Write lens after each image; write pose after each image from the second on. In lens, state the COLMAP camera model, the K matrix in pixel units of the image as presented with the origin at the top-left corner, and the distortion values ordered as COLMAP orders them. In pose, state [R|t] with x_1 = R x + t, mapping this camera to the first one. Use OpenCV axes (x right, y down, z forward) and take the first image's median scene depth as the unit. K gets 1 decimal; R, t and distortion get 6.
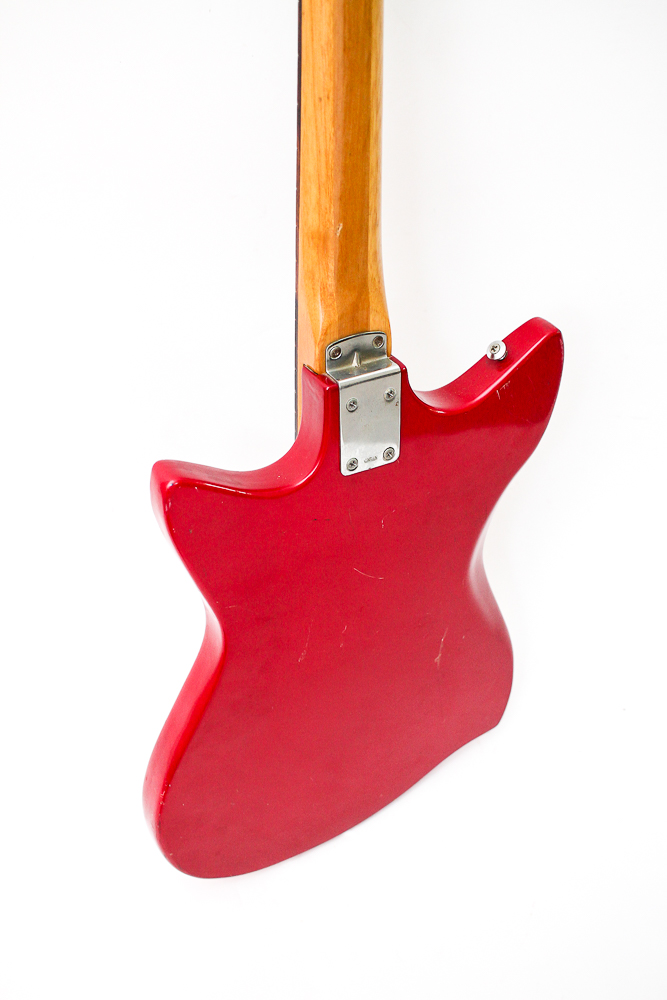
lens RADIAL K [[1166.3, 0, 333.5], [0, 1166.3, 500.0], [0, 0, 1]] dist [-0.087805, 0.028698]
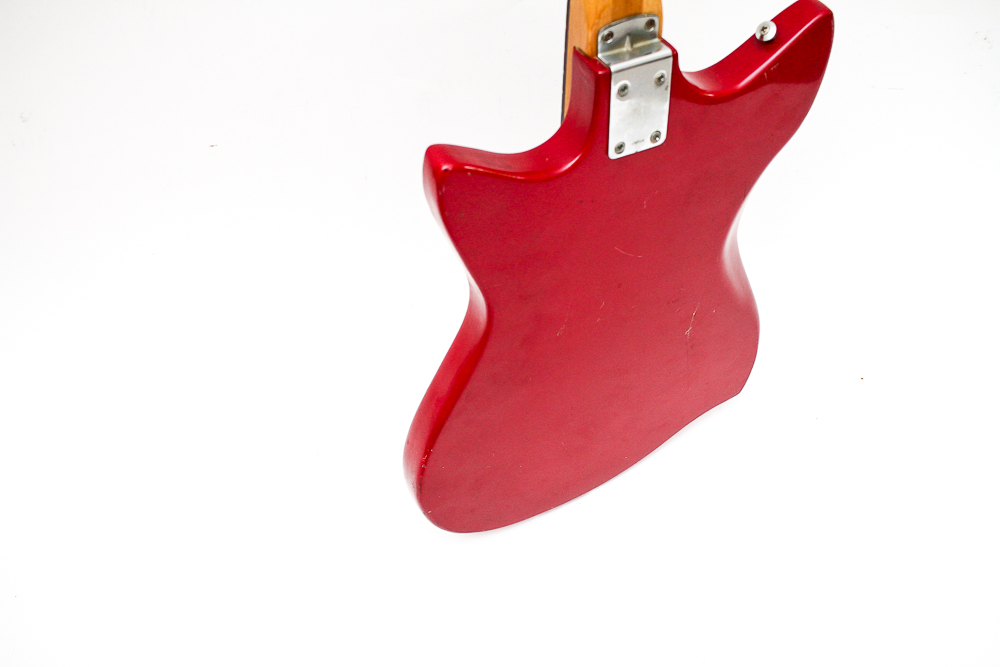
lens RADIAL K [[1166.3, 0, 500.0], [0, 1166.3, 333.5], [0, 0, 1]] dist [-0.087805, 0.028698]
pose [[0.999280, 0.018720, -0.033001, -0.051171], [-0.012702, 0.984672, 0.173953, -0.045987], [0.035752, -0.173409, 0.984201, -0.019254]]
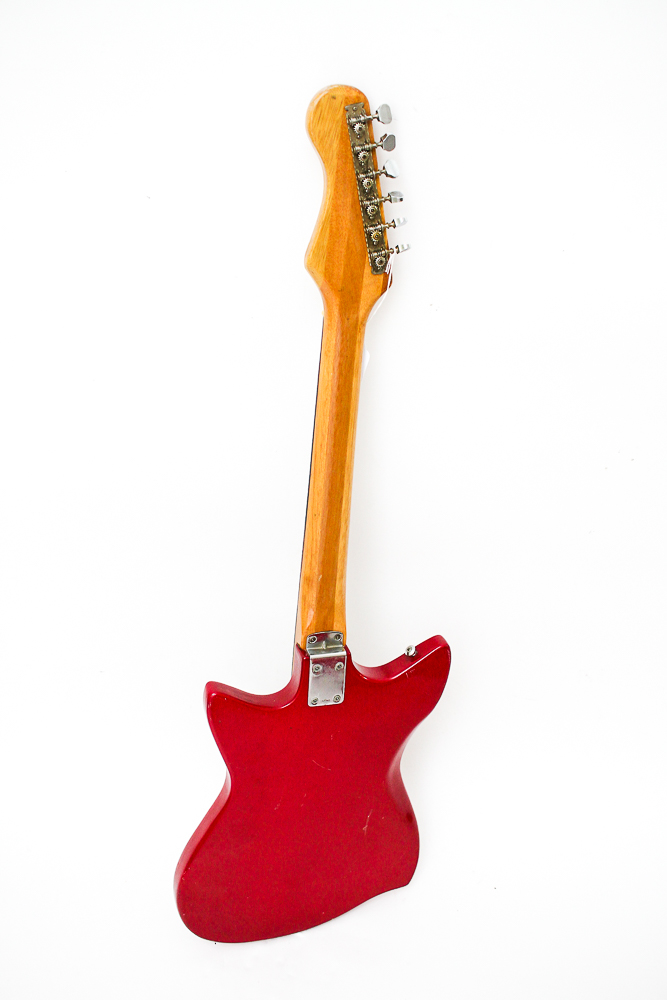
lens RADIAL K [[1166.3, 0, 333.5], [0, 1166.3, 500.0], [0, 0, 1]] dist [-0.087805, 0.028698]
pose [[0.977185, 0.143069, -0.156975, 0.285856], [-0.170879, 0.968521, -0.181017, -0.010897], [0.126136, 0.203711, 0.970872, -0.825810]]
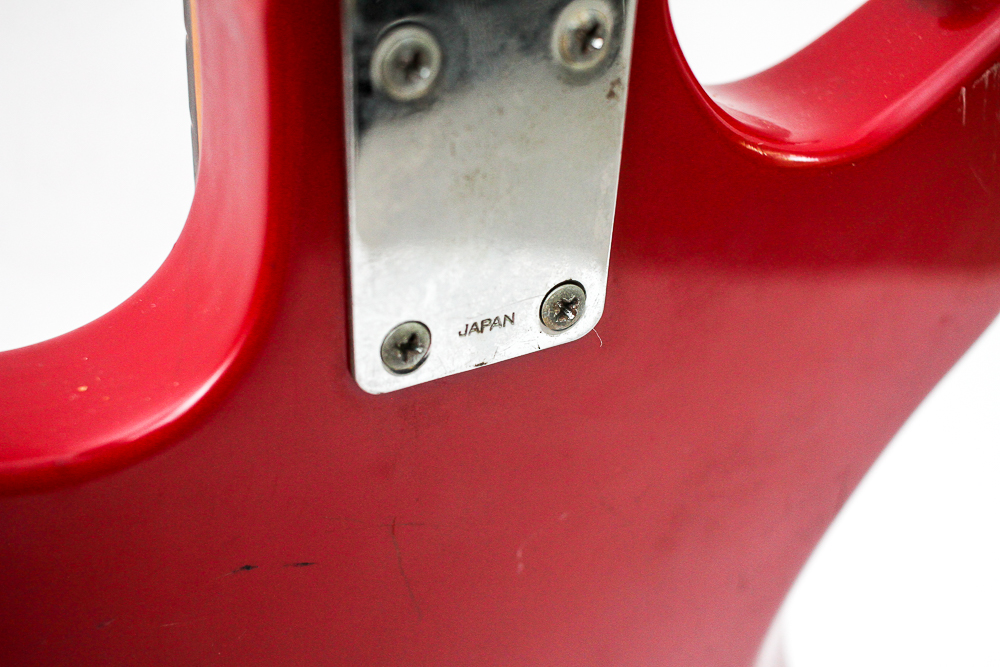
lens RADIAL K [[1166.3, 0, 500.0], [0, 1166.3, 333.5], [0, 0, 1]] dist [-0.087805, 0.028698]
pose [[0.997805, 0.040823, 0.052143, 0.022569], [-0.040807, 0.999166, -0.001359, -0.033527], [-0.052155, -0.000772, 0.998639, 0.771362]]
